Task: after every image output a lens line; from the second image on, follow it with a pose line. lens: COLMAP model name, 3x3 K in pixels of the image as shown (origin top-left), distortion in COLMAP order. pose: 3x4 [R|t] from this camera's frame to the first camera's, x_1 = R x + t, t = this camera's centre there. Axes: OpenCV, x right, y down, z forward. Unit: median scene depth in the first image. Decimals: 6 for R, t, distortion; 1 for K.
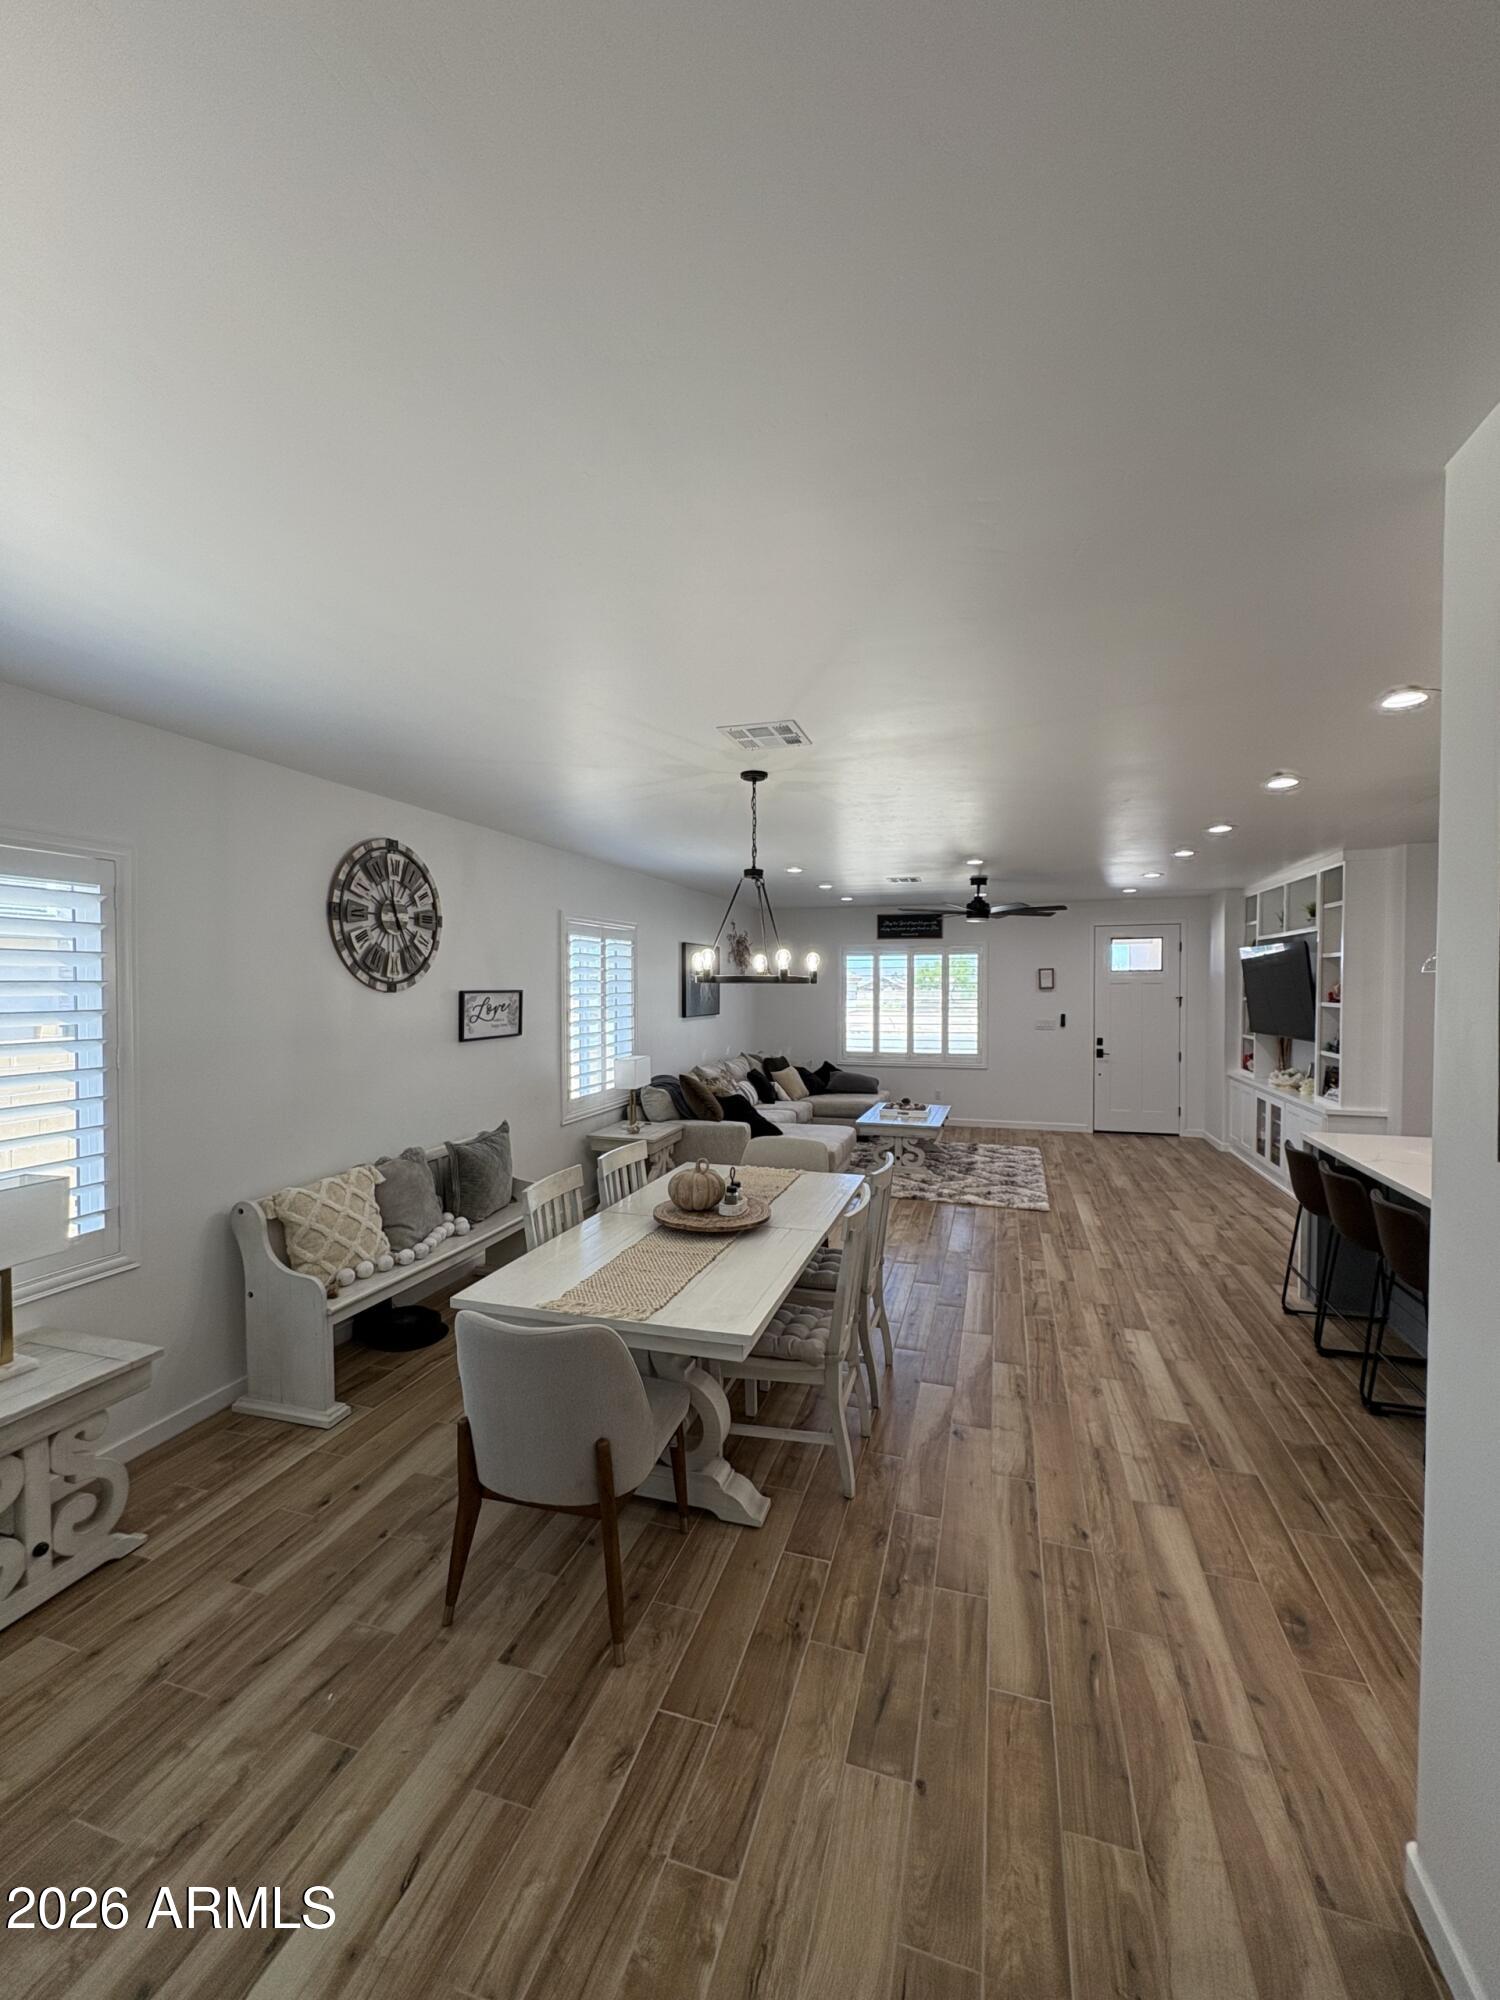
lens RADIAL K [[796.9, 0, 755.4], [0, 796.9, 1002.3], [0, 0, 1]] dist [-0.001397, -0.000098]
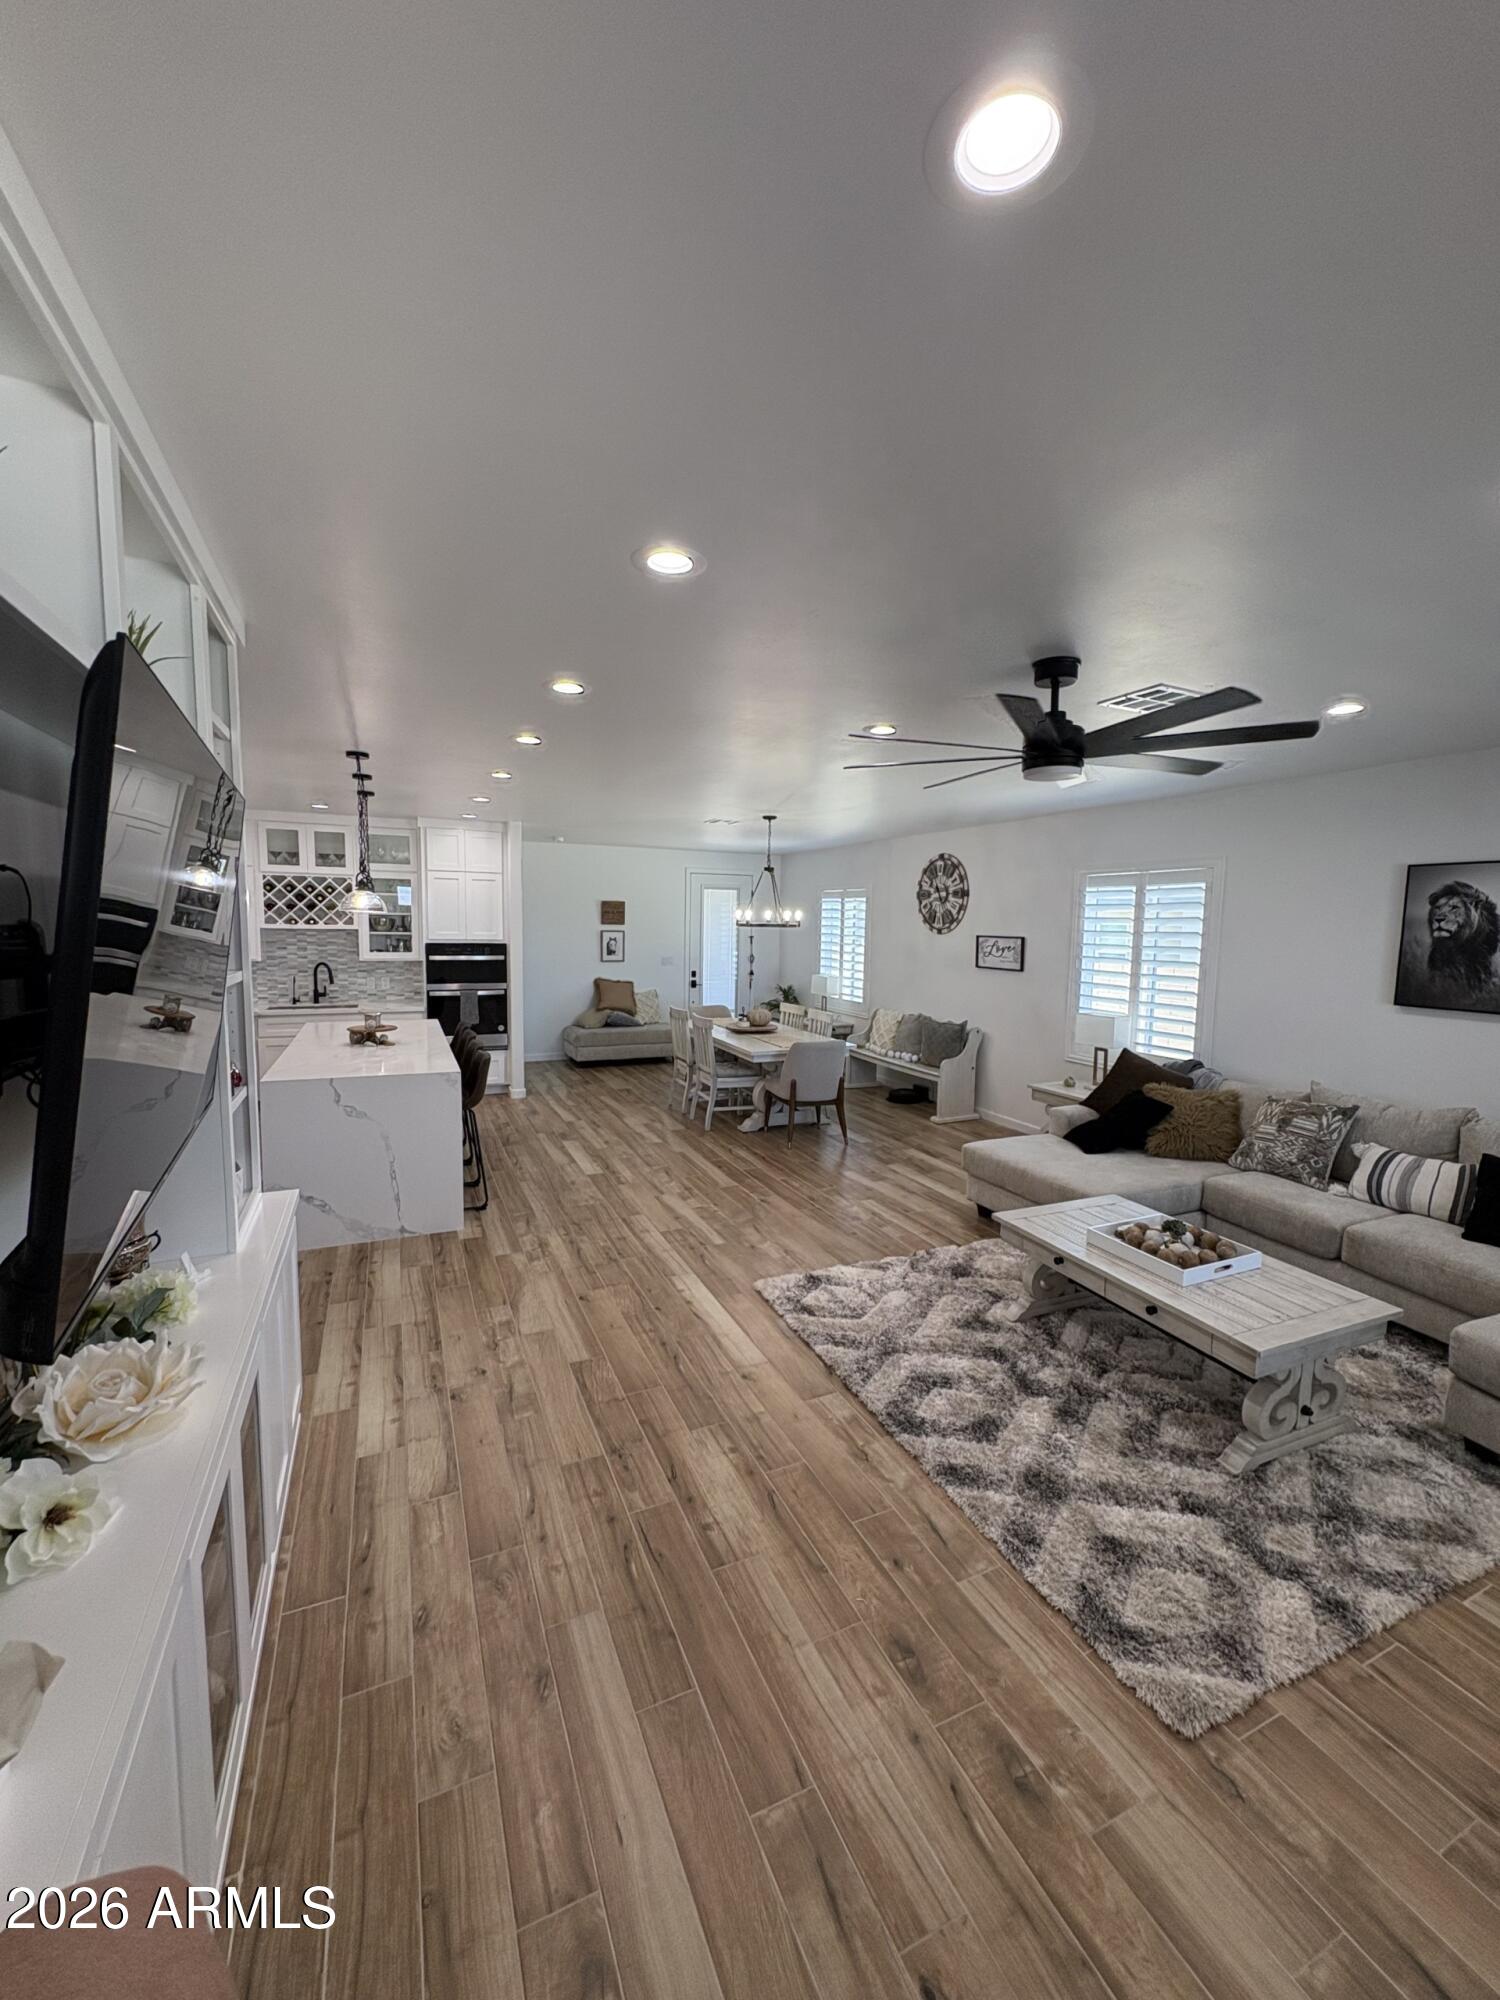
lens RADIAL K [[796.9, 0, 755.4], [0, 796.9, 1002.3], [0, 0, 1]] dist [-0.001397, -0.000098]
pose [[-0.747575, 0.053756, -0.661999, 1.185880], [-0.035453, 0.992069, 0.120595, -0.067064], [0.663231, 0.113624, -0.739740, 2.202913]]
